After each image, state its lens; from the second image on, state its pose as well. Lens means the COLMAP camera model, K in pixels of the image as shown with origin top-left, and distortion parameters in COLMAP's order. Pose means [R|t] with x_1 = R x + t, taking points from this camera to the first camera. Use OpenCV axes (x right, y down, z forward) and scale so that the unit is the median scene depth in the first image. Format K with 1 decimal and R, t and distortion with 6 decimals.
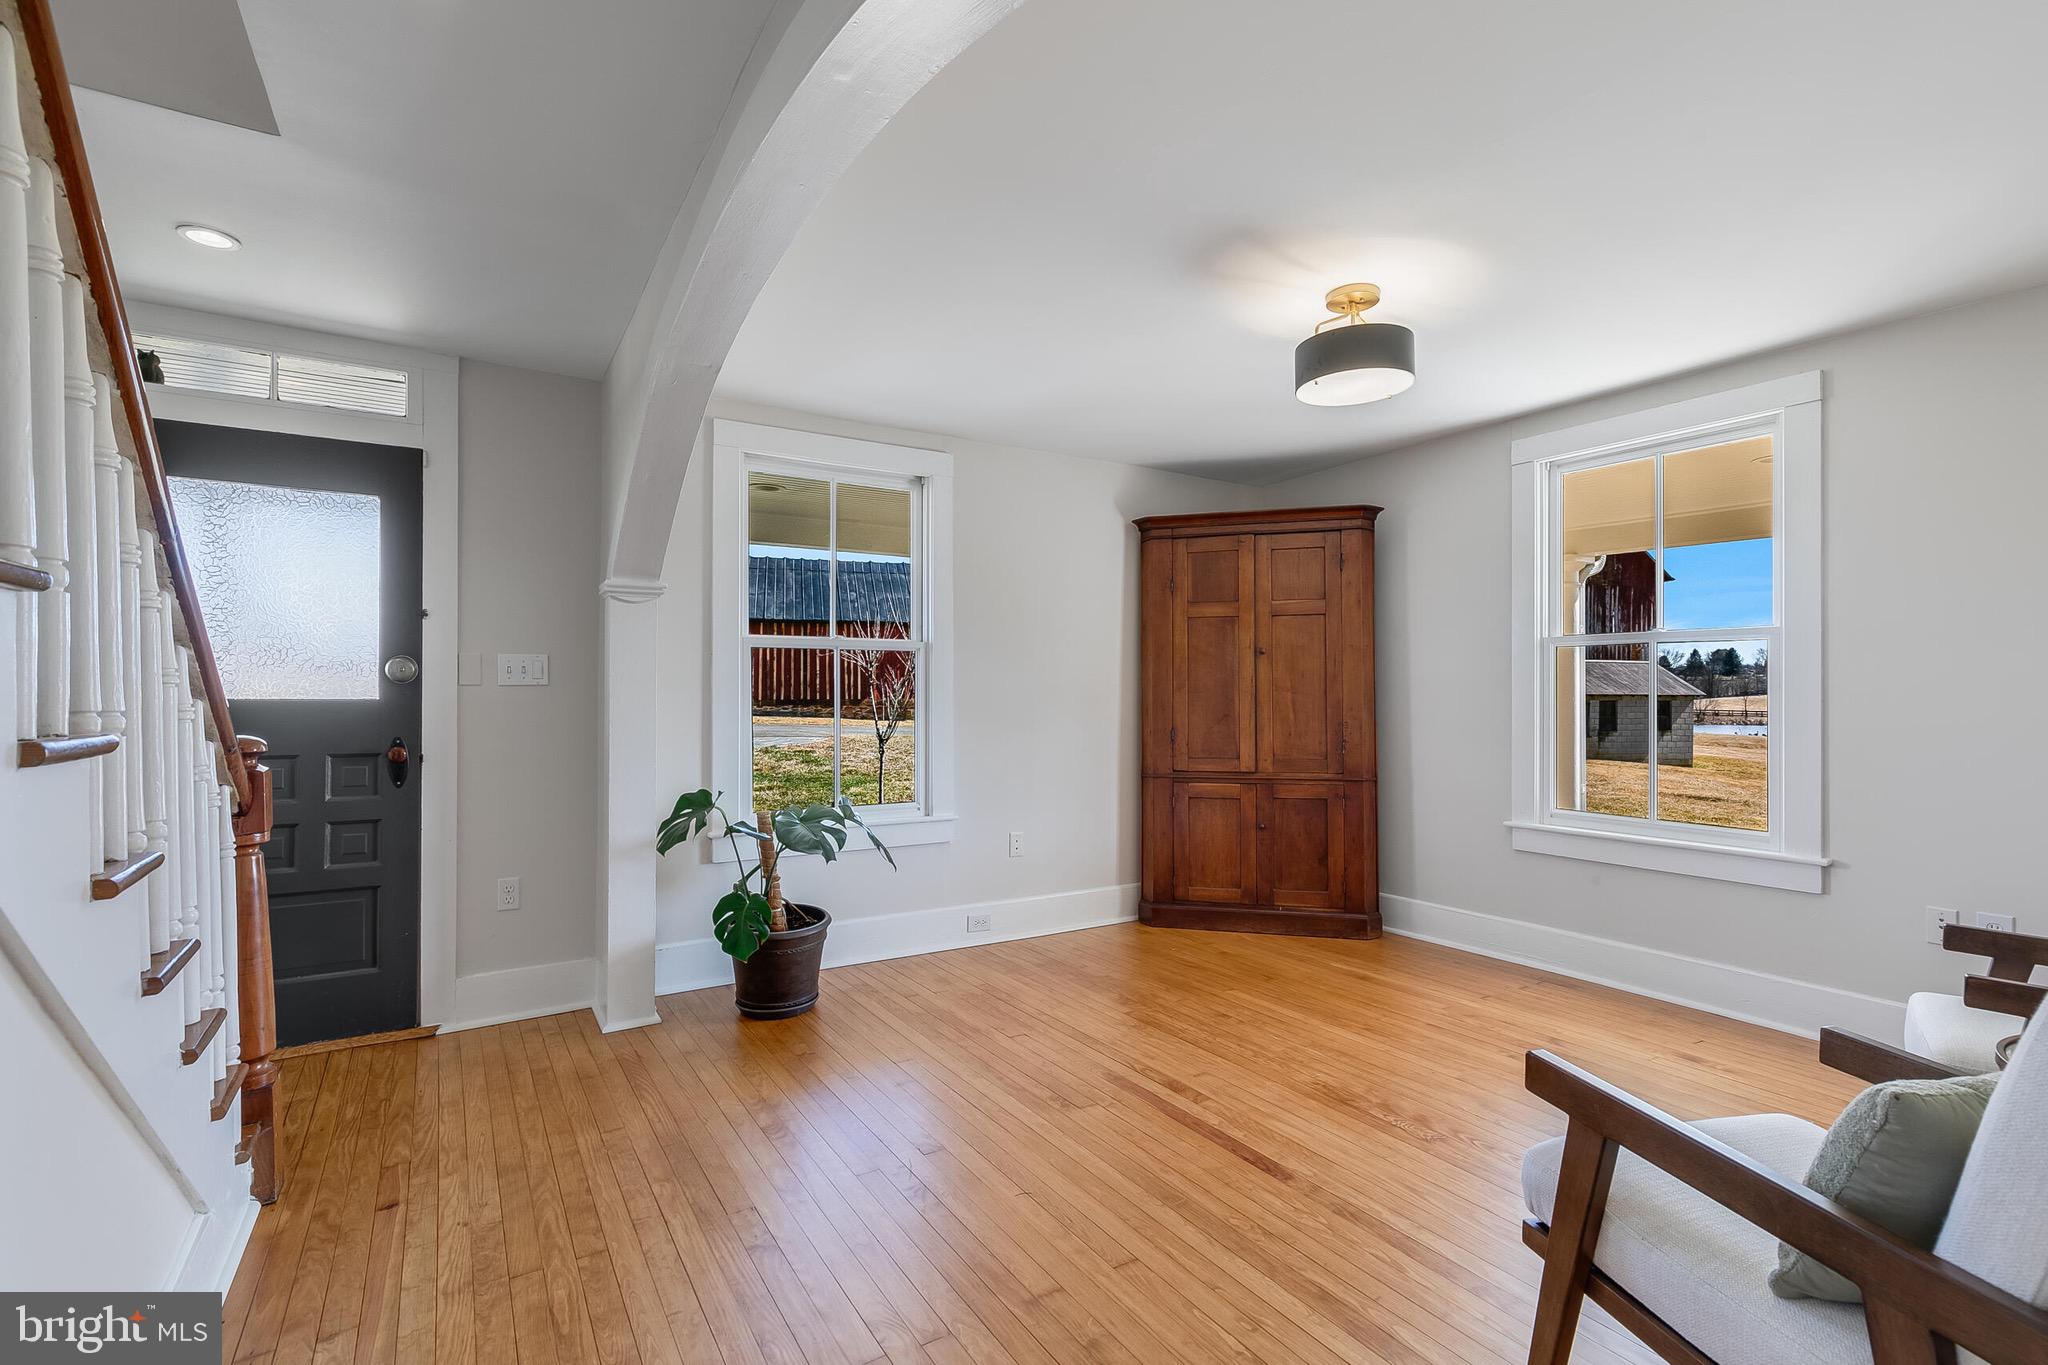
lens RADIAL K [[924.9, 0, 1020.7], [0, 924.9, 690.4], [0, 0, 1]] dist [0.011896, -0.003795]
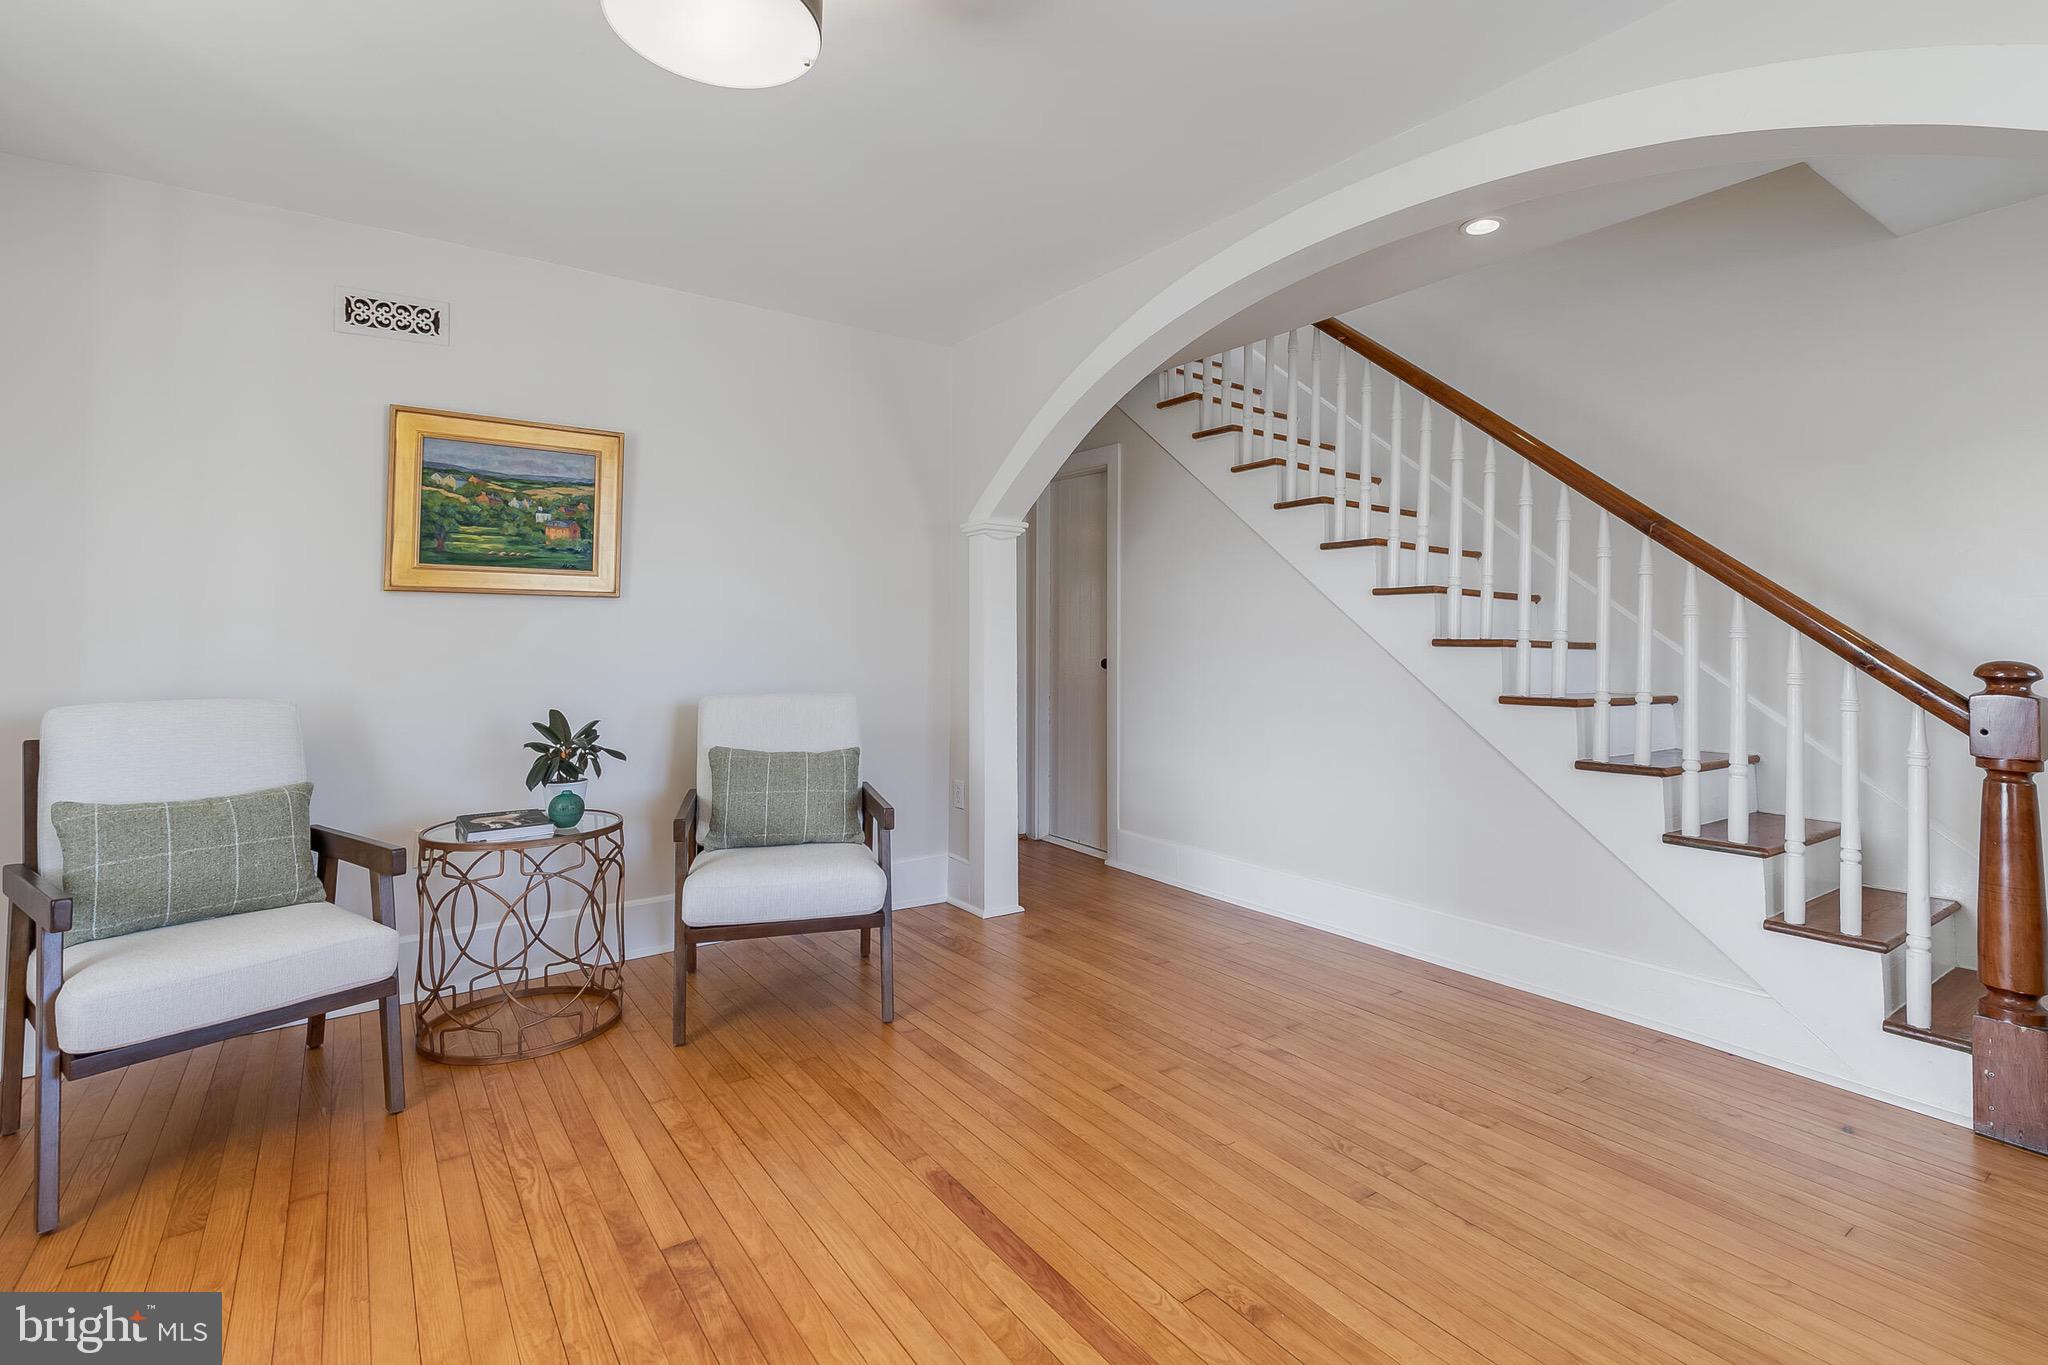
lens RADIAL K [[937.9, 0, 1032.3], [0, 937.9, 606.9], [0, 0, 1]] dist [0.009015, -0.002562]
pose [[-0.997479, -0.007896, -0.070526, 0.143595], [-0.005190, 0.999246, -0.038475, 0.019687], [0.070777, -0.038012, -0.996768, 1.034428]]
